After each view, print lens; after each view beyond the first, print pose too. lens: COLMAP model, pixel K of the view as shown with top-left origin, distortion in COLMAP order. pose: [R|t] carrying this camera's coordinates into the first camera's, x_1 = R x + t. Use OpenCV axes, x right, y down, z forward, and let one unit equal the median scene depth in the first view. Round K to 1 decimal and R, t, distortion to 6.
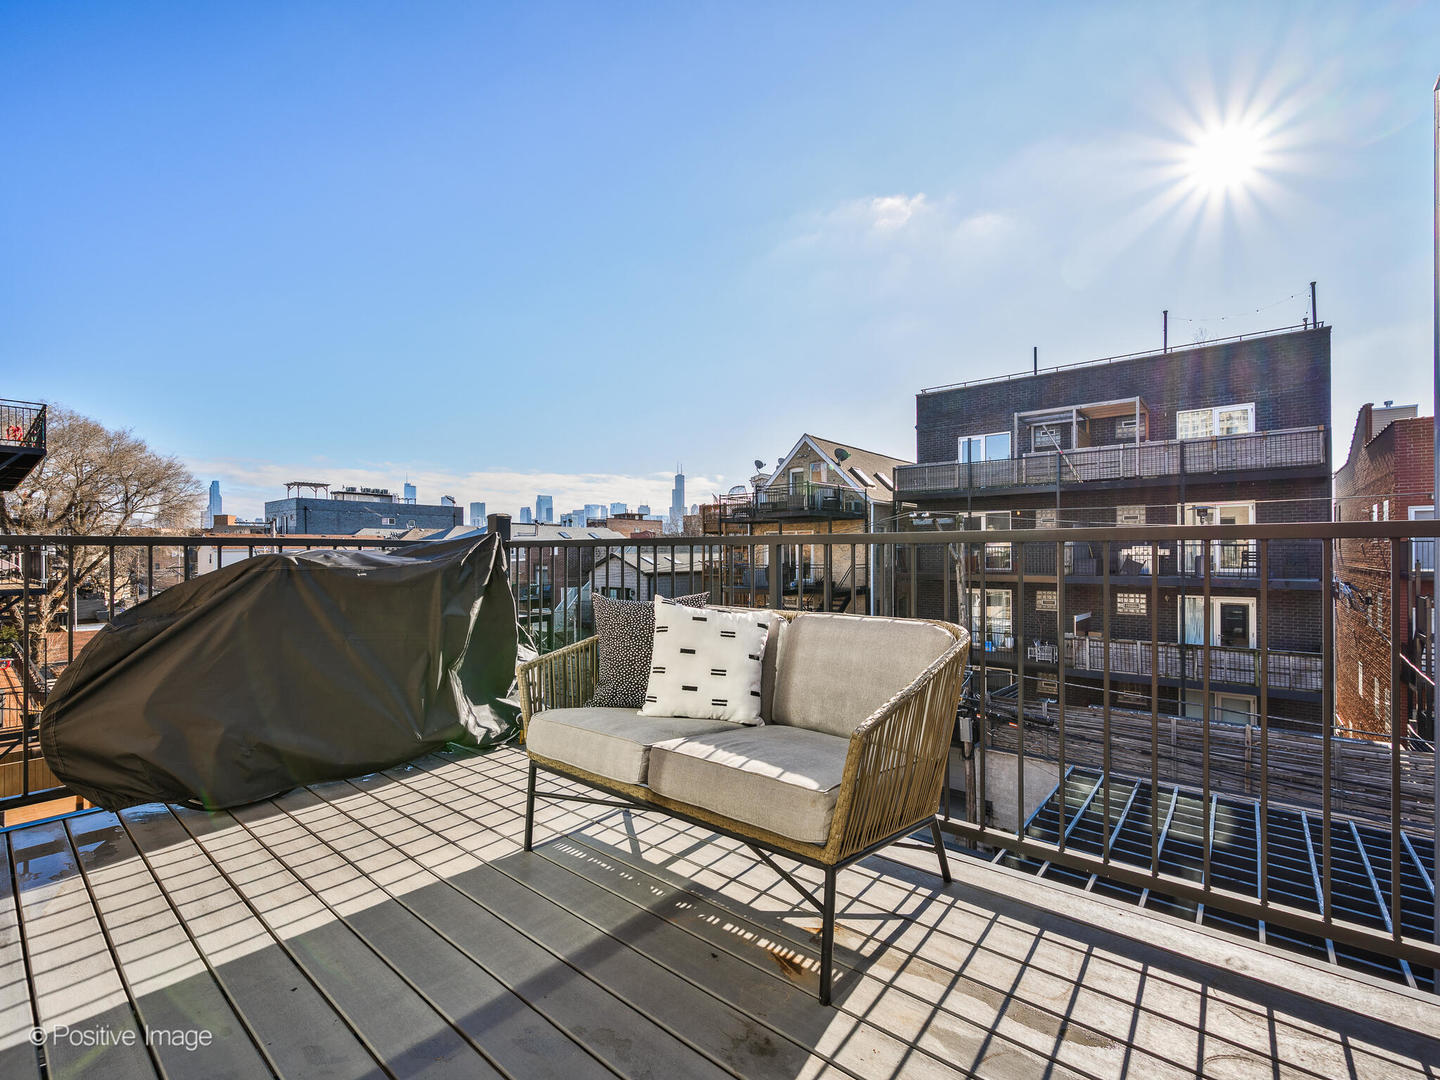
lens RADIAL K [[632.5, 0, 723.4], [0, 632.5, 542.9], [0, 0, 1]] dist [-0.000404, -0.000002]
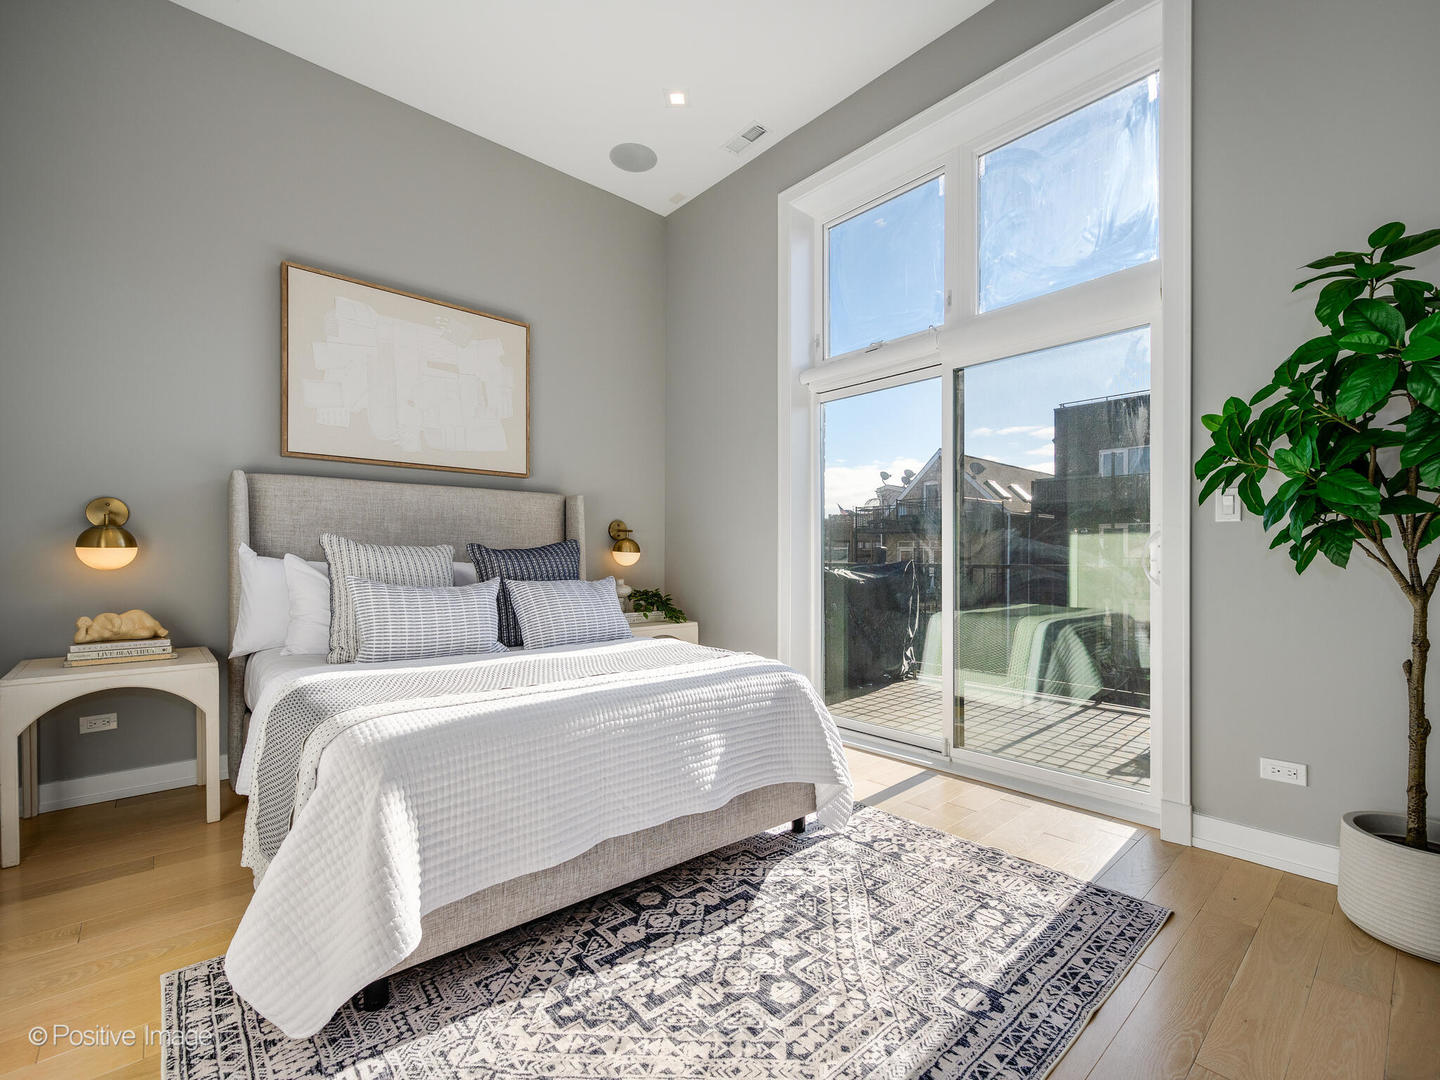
lens RADIAL K [[644.7, 0, 719.8], [0, 644.7, 546.4], [0, 0, 1]] dist [-0.001366, -0.001393]
pose [[0.988130, -0.000124, -0.153621, -0.065737], [-0.000522, 0.999991, -0.004167, -0.005963], [0.153620, 0.004198, 0.988121, -0.107504]]
